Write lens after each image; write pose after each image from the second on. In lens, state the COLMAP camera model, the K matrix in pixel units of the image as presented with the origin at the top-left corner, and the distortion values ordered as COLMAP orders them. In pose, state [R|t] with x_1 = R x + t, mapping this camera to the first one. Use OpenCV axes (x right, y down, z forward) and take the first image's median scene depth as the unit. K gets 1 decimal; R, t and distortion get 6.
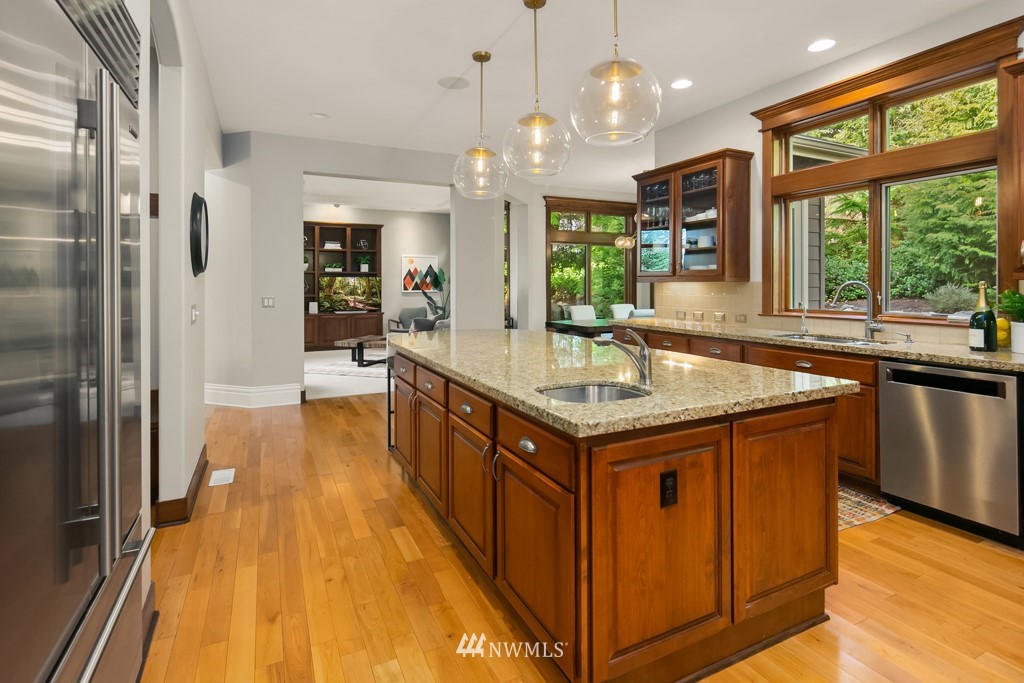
lens RADIAL K [[500.5, 0, 502.3], [0, 500.5, 293.4], [0, 0, 1]] dist [0.005317, -0.000383]
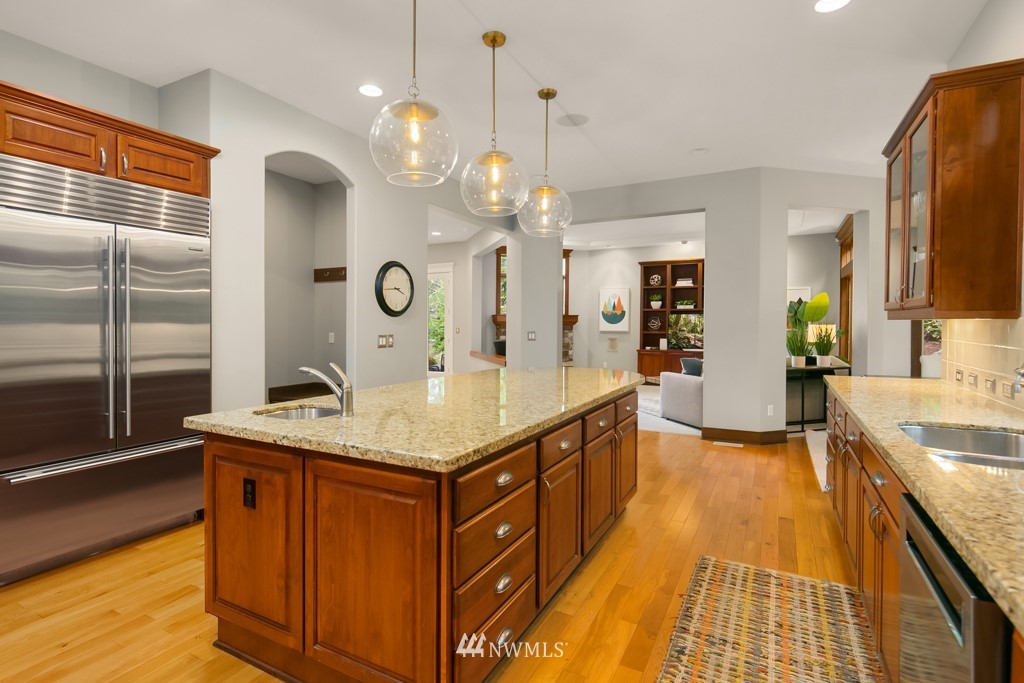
lens RADIAL K [[500.5, 0, 507.4], [0, 500.5, 336.9], [0, 0, 1]] dist [0.005317, -0.000383]
pose [[0.584919, 0.029724, -0.810547, 1.414949], [-0.018916, 0.999556, 0.023005, -0.019582], [0.810871, 0.001877, 0.585222, 0.683346]]
